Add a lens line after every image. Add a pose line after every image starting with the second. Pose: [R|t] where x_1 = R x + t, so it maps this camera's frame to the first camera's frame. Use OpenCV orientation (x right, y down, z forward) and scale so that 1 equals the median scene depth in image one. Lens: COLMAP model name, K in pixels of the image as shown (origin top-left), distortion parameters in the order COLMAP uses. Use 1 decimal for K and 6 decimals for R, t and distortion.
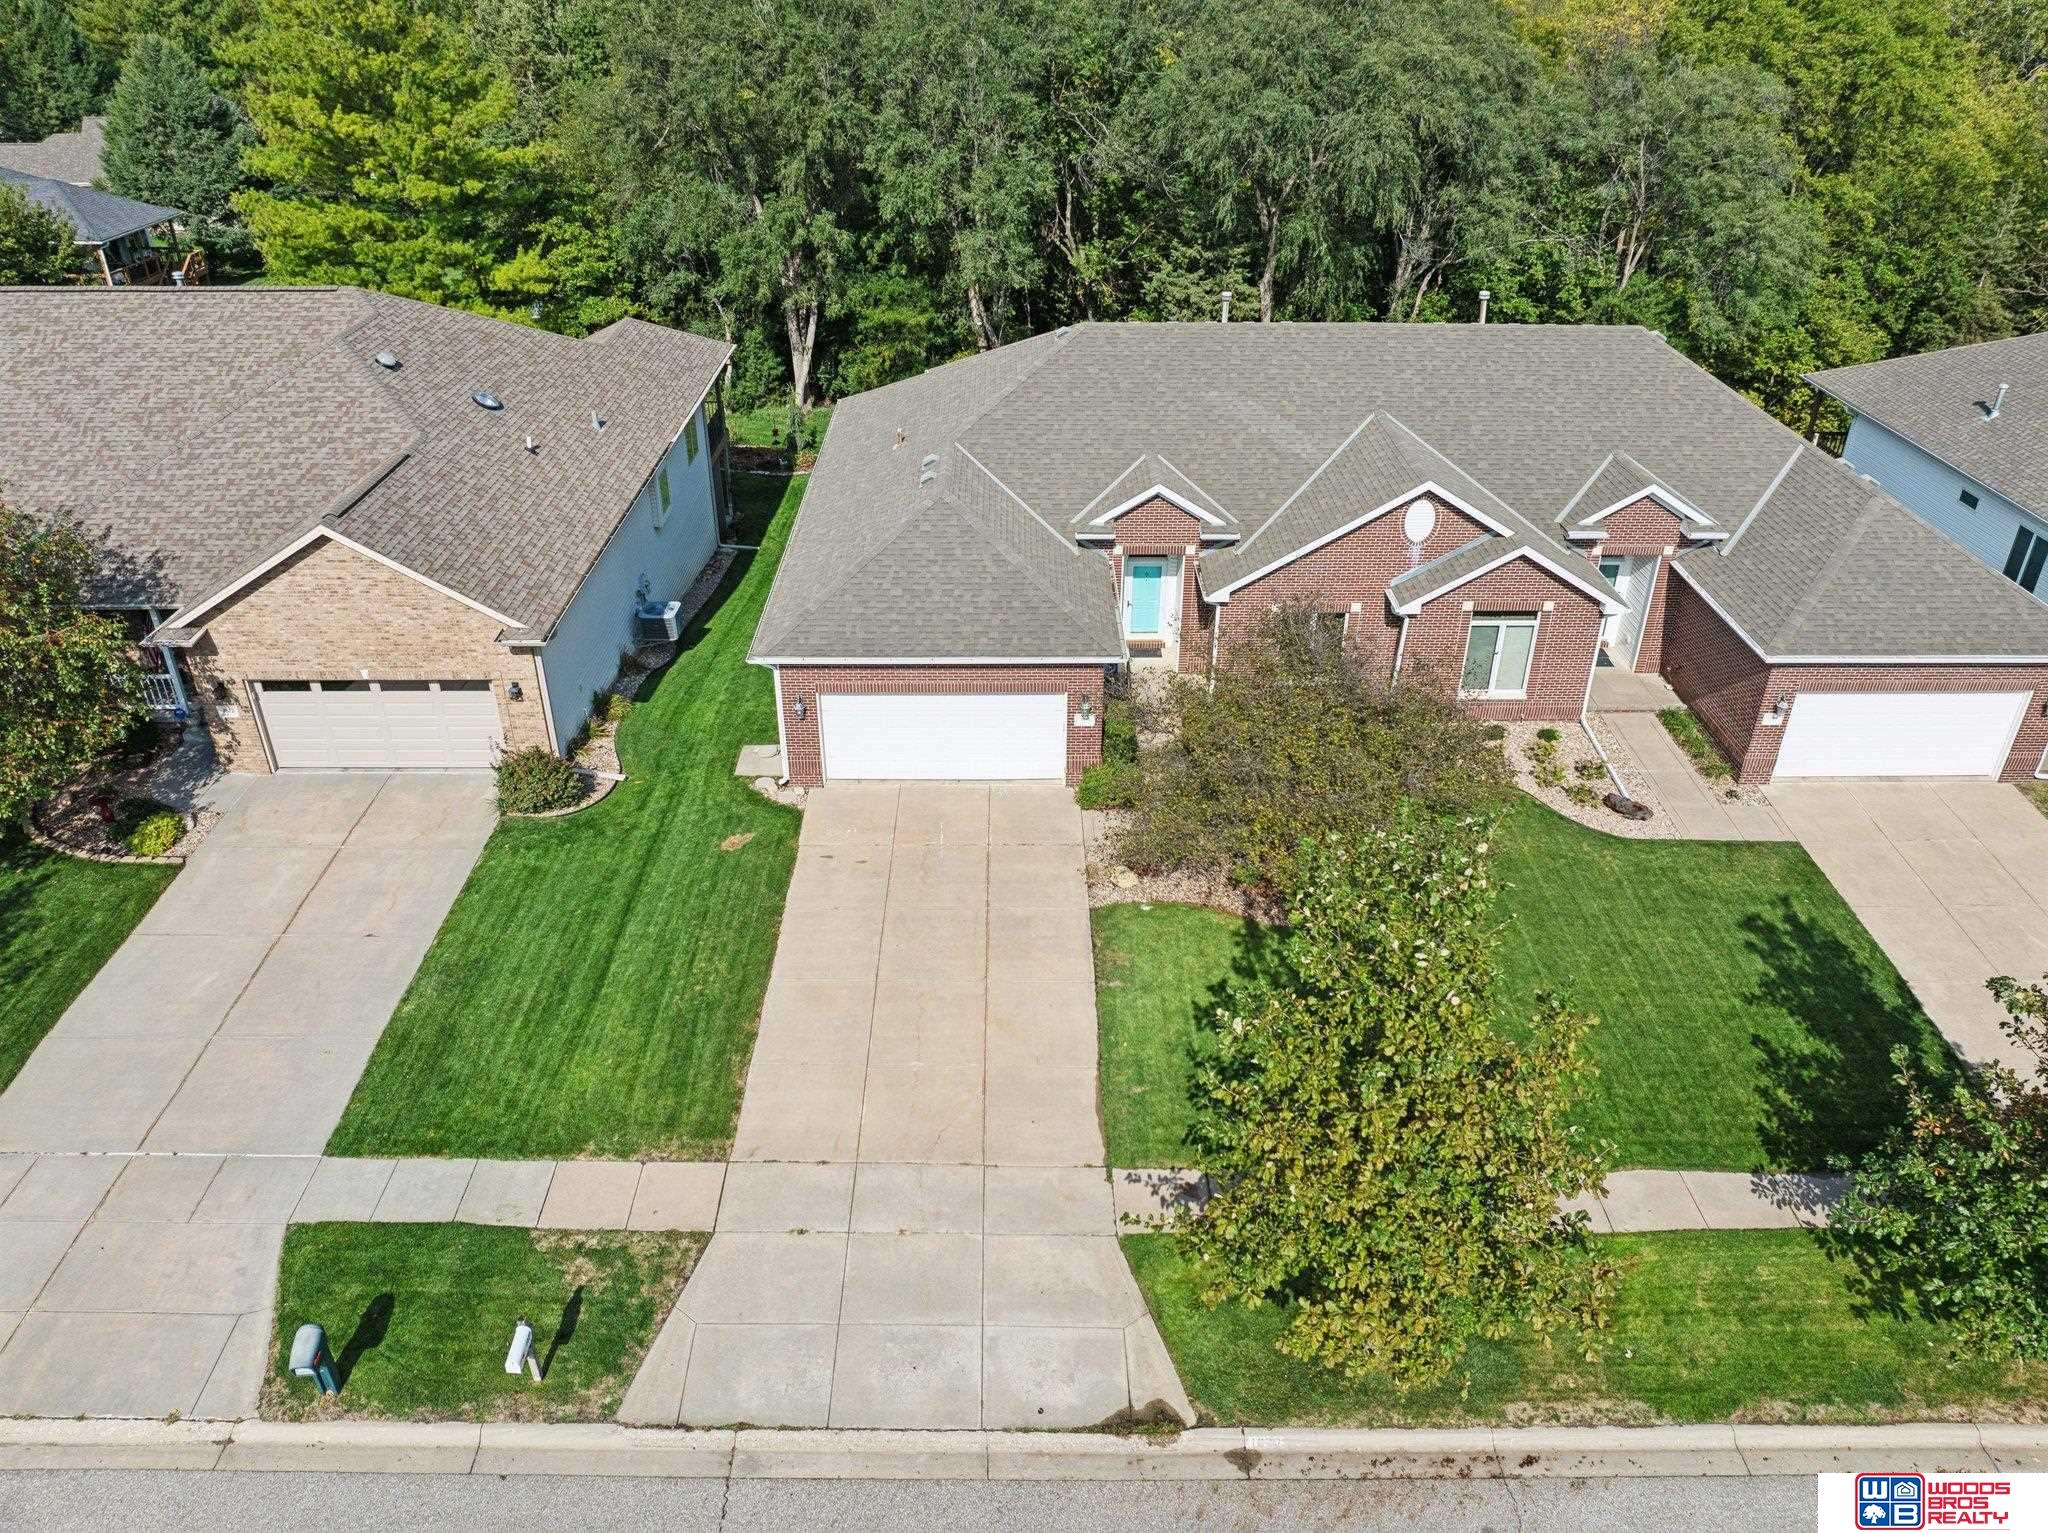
lens RADIAL K [[1442.6, 0, 1029.8], [0, 1442.6, 766.1], [0, 0, 1]] dist [-0.055155, 0.028201]
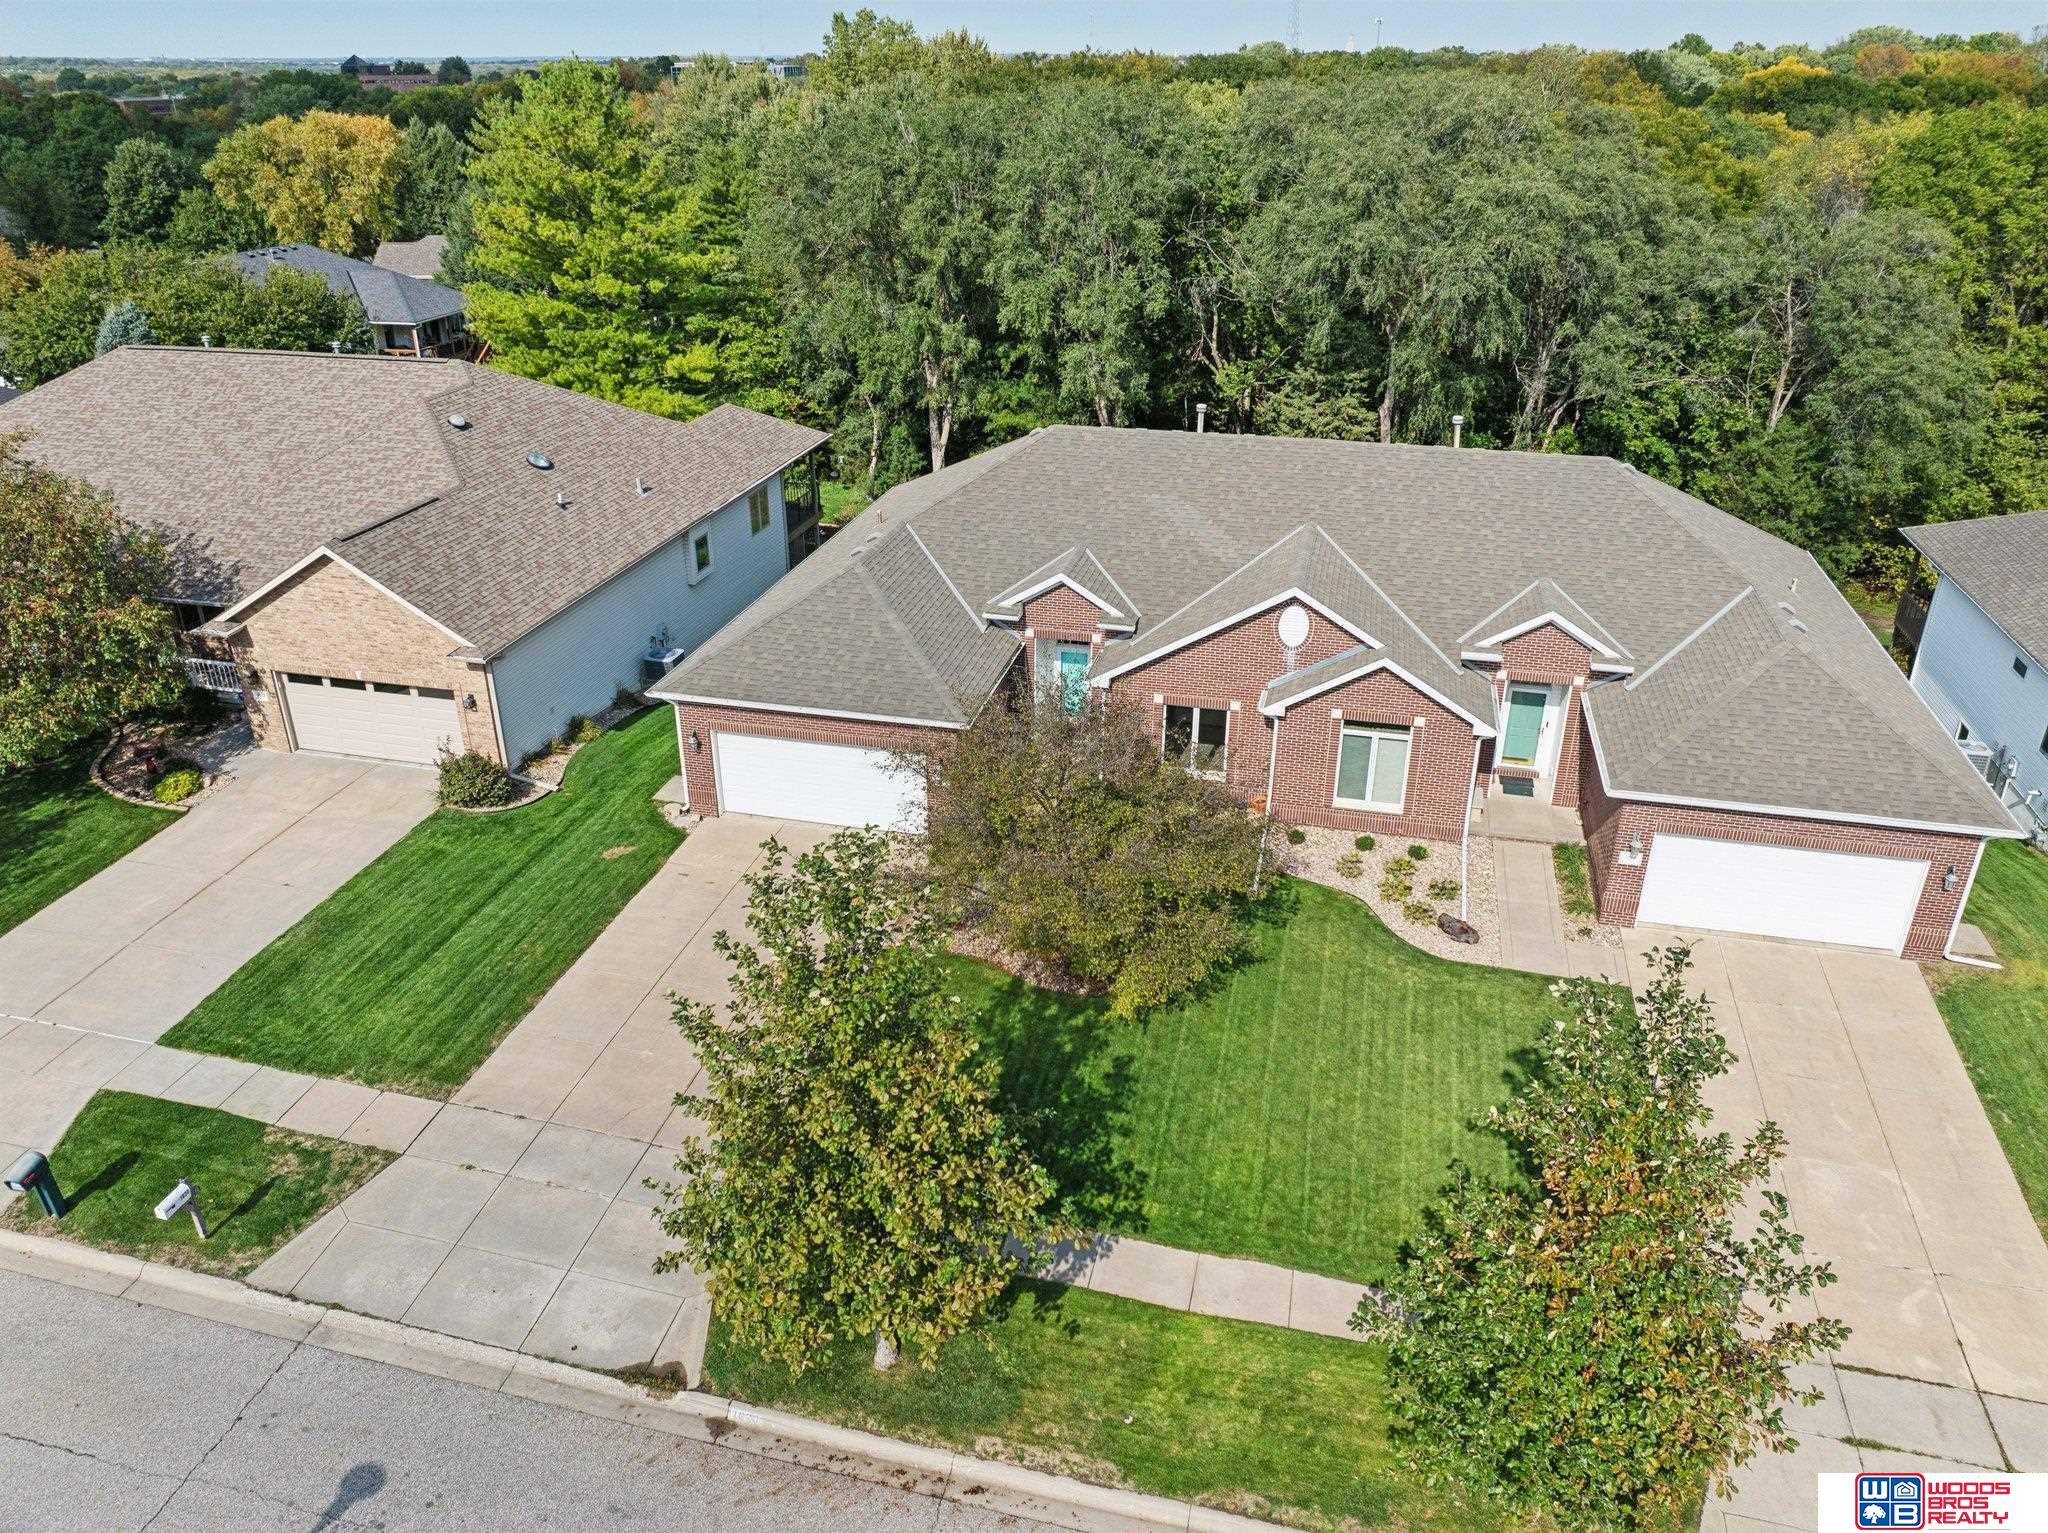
lens RADIAL K [[1442.6, 0, 1026.3], [0, 1442.6, 767.3], [0, 0, 1]] dist [-0.055155, 0.028201]
pose [[0.969146, 0.106882, -0.222108, 0.334940], [-0.123938, 0.990205, -0.064288, 0.018532], [0.213061, 0.089832, 0.972900, -0.028628]]
